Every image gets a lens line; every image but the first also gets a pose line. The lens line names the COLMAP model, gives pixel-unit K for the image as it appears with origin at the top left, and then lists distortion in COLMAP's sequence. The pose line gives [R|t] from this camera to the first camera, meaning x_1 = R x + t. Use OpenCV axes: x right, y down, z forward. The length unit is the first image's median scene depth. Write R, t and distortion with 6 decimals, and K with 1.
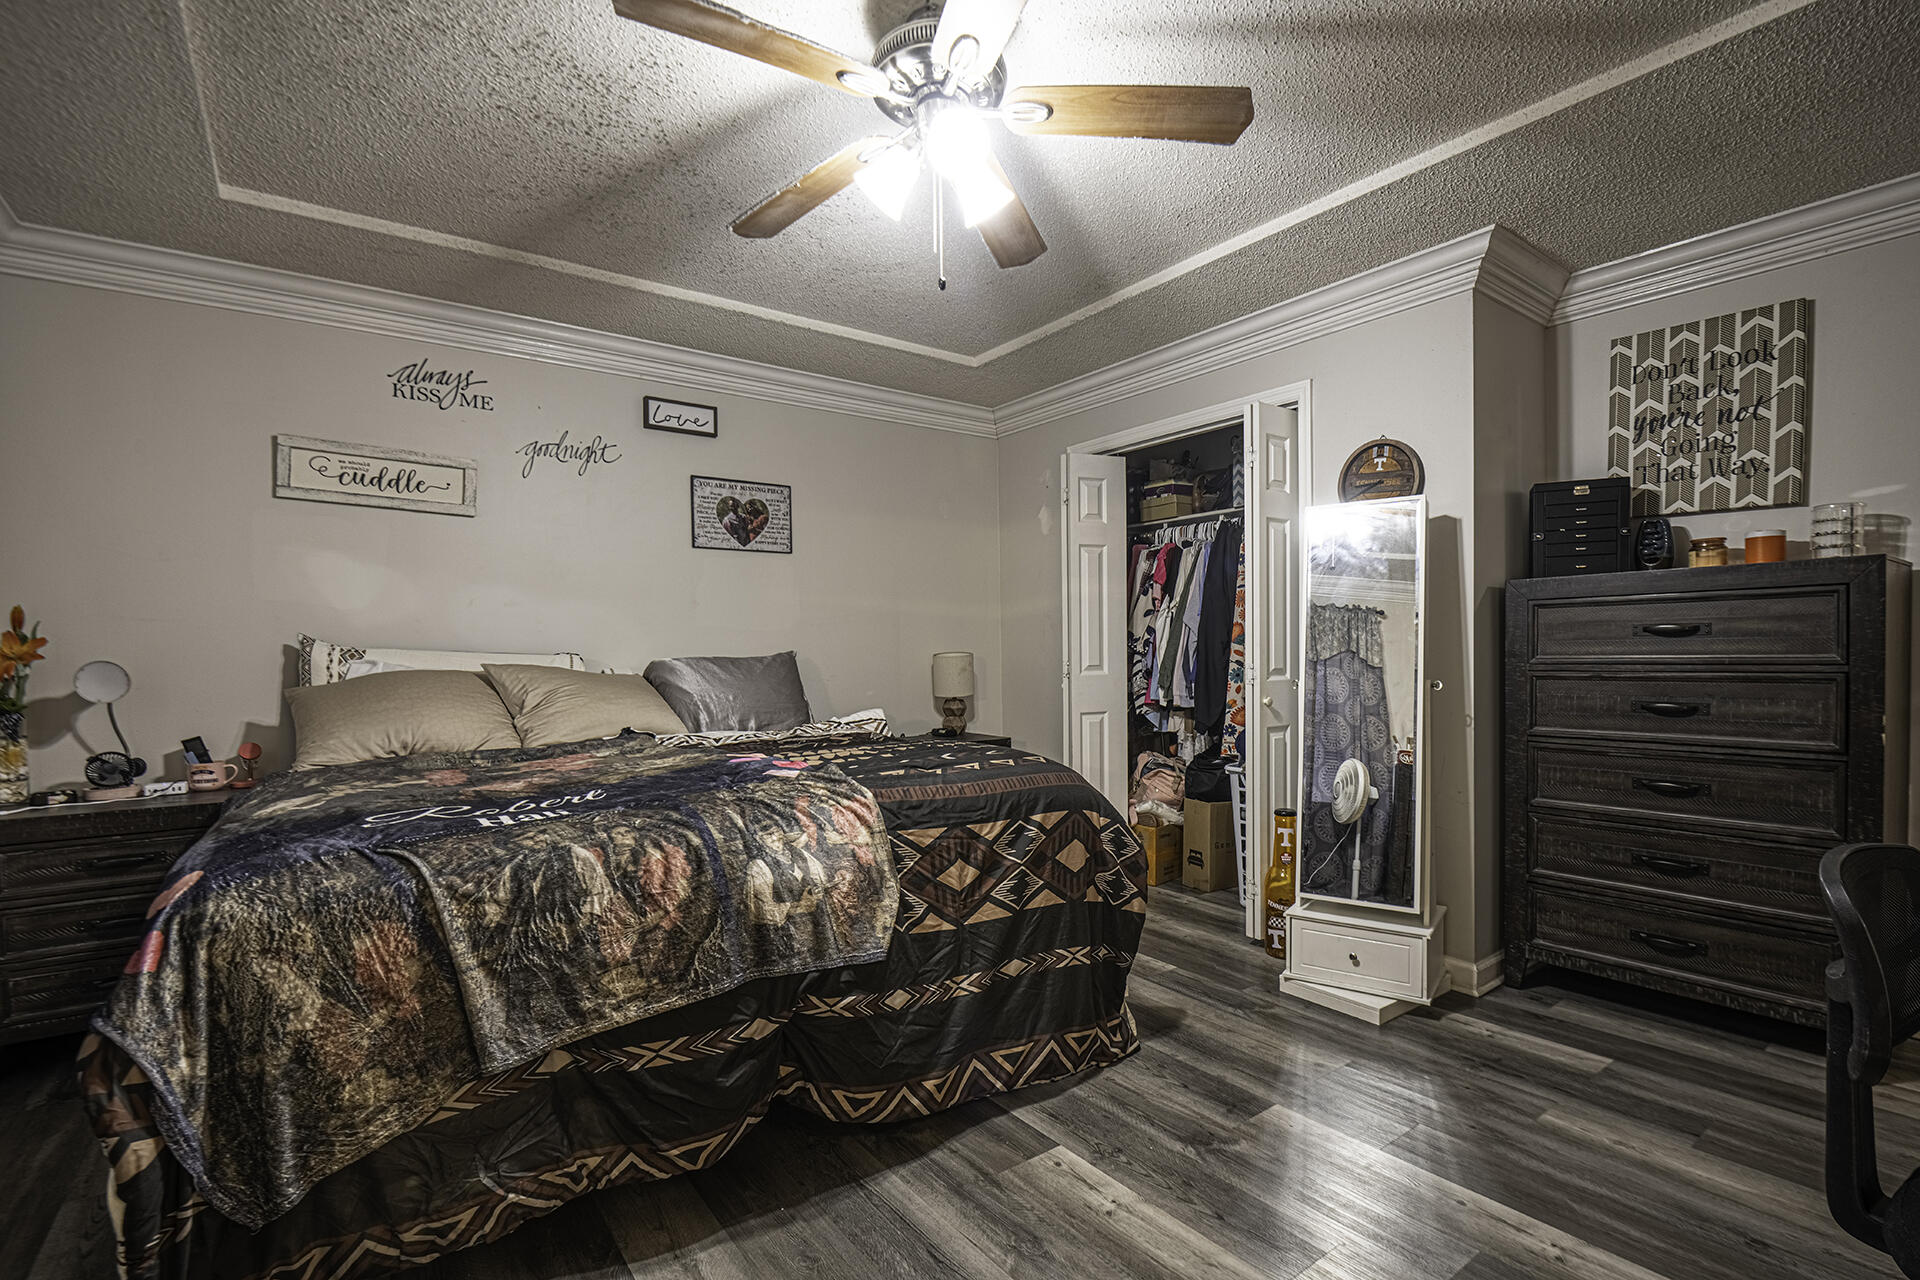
lens RADIAL K [[880.0, 0, 985.3], [0, 880.0, 670.1], [0, 0, 1]] dist [-0.003170, -0.010272]
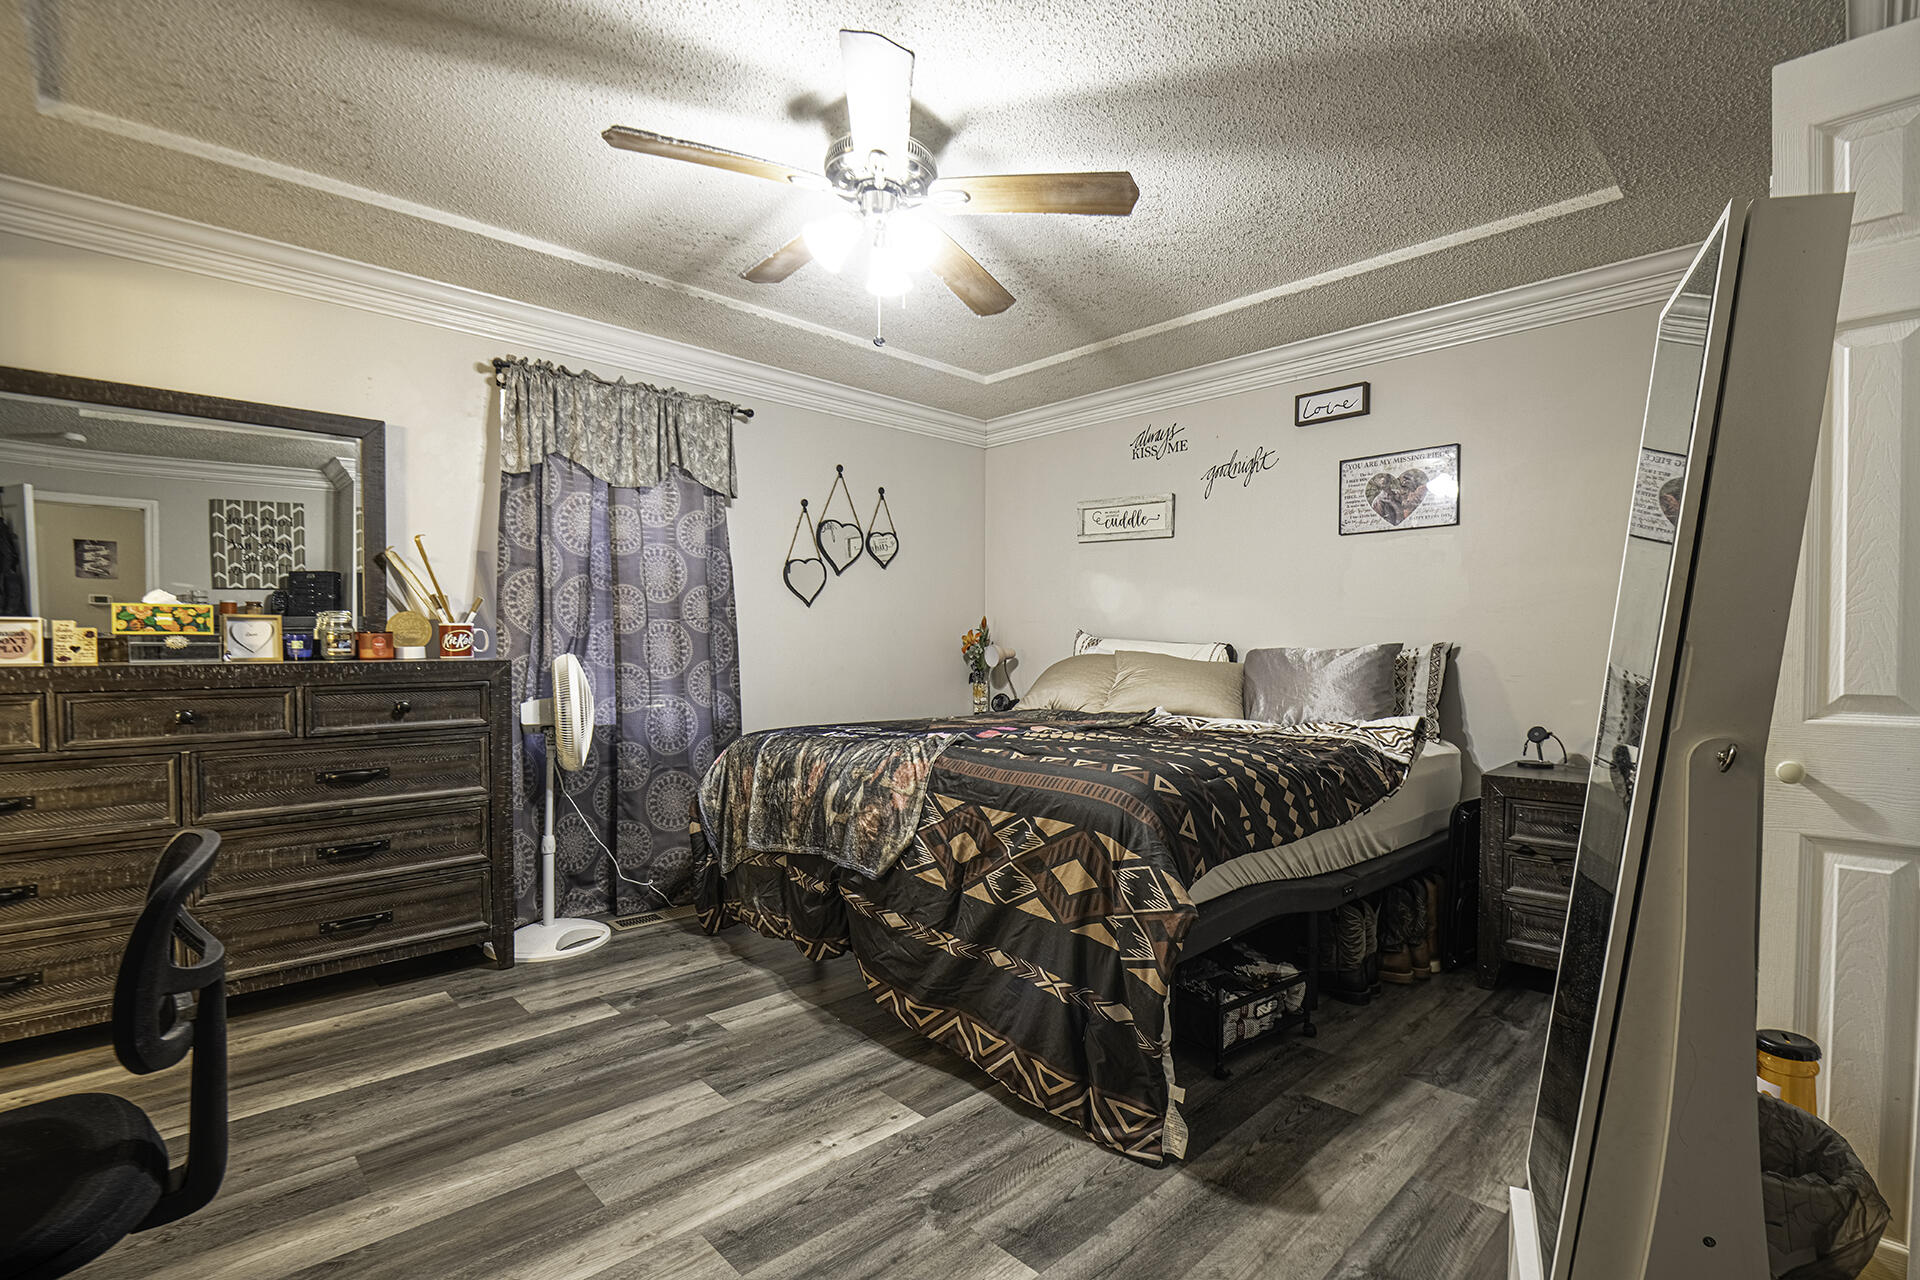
lens RADIAL K [[880.0, 0, 985.3], [0, 880.0, 670.1], [0, 0, 1]] dist [-0.003170, -0.010272]
pose [[0.130279, 0.037825, -0.990756, 0.986684], [-0.025013, 0.999079, 0.034854, -0.024986], [0.991162, 0.020241, 0.131105, 0.821861]]
